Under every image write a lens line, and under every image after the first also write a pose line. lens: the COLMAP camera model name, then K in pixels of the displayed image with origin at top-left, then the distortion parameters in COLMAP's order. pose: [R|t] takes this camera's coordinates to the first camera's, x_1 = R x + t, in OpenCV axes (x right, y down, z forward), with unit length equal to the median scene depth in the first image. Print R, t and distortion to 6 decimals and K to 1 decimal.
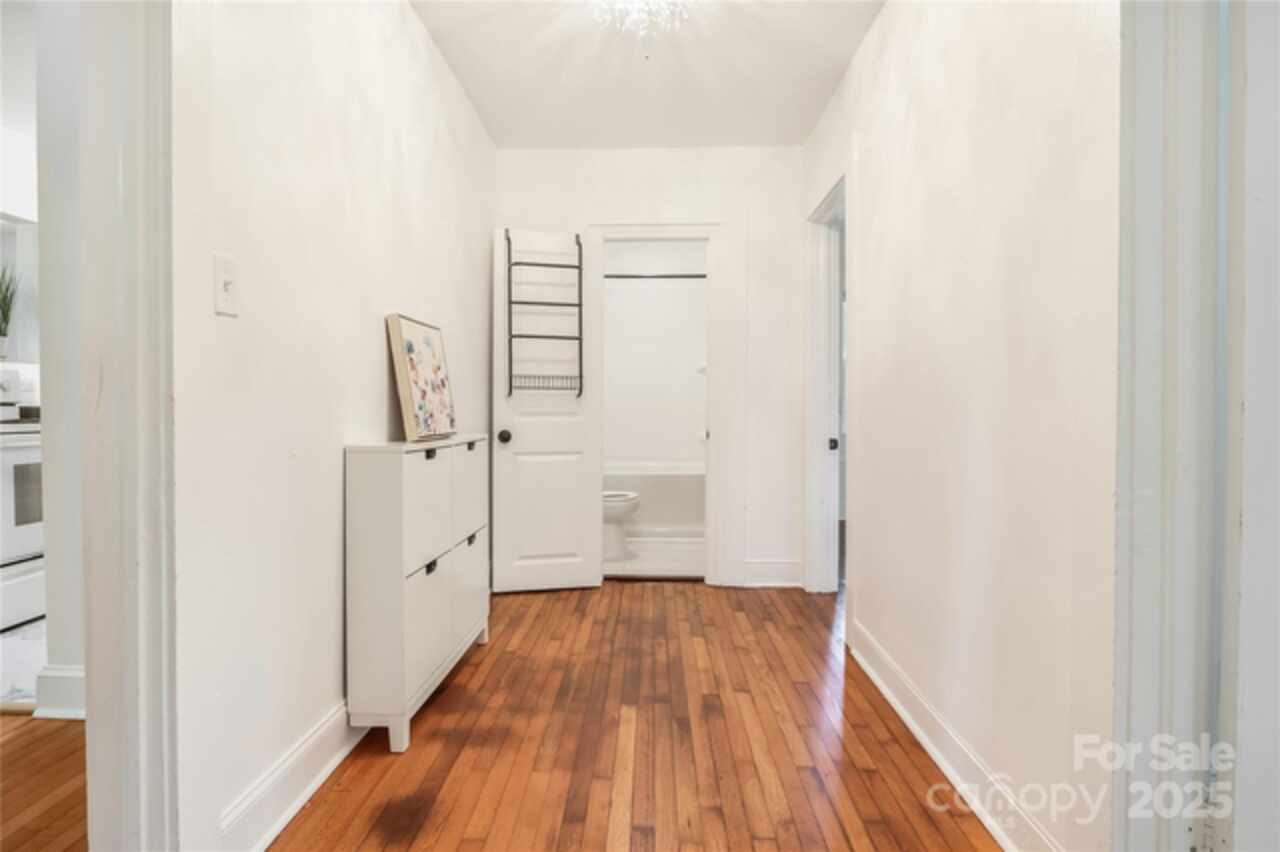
lens RADIAL K [[673.7, 0, 652.1], [0, 673.7, 417.8], [0, 0, 1]] dist [-0.034173, 0.011390]
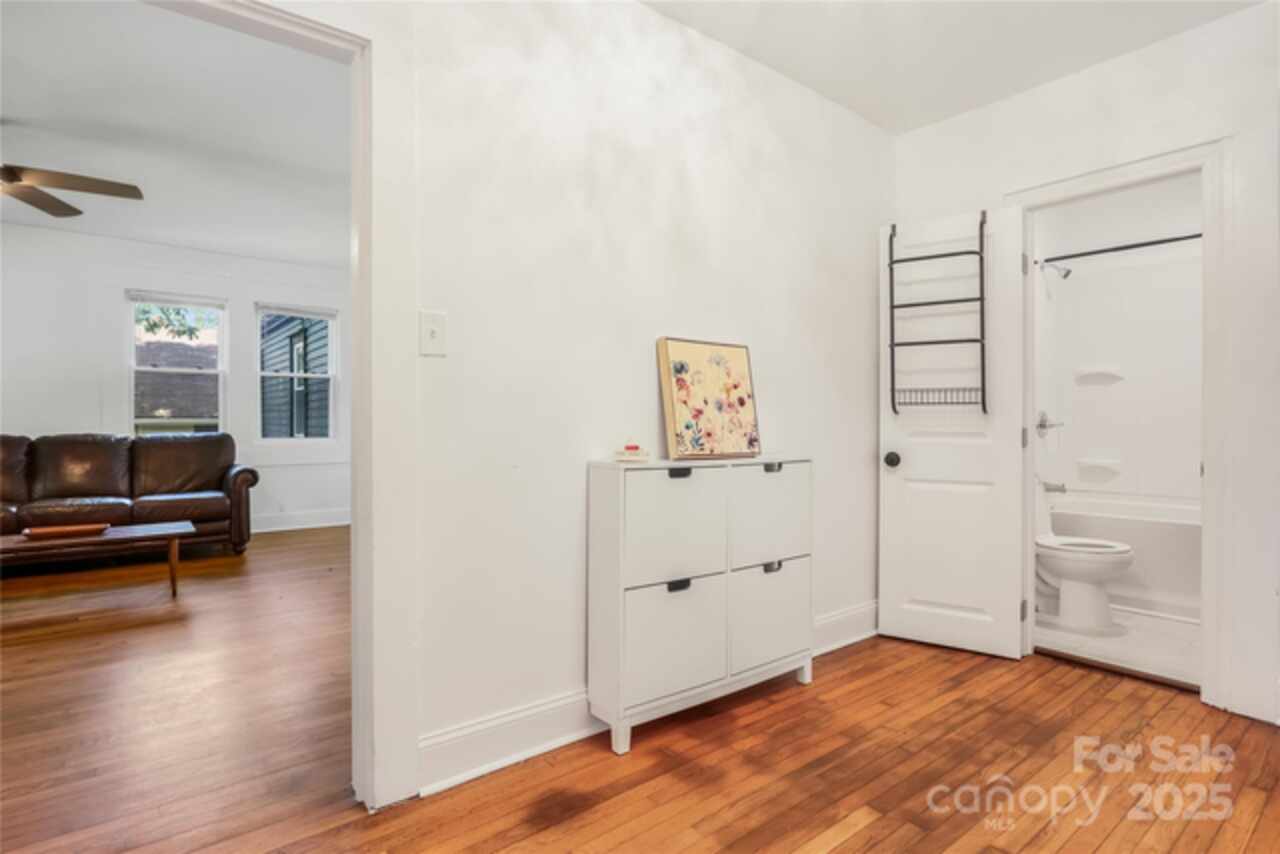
lens RADIAL K [[673.7, 0, 635.3], [0, 673.7, 421.2], [0, 0, 1]] dist [-0.034173, 0.011390]
pose [[0.632506, -0.001229, -0.774554, 0.326729], [-0.014560, 0.999803, -0.013476, -0.007131], [0.774419, 0.019801, 0.632364, 0.242510]]
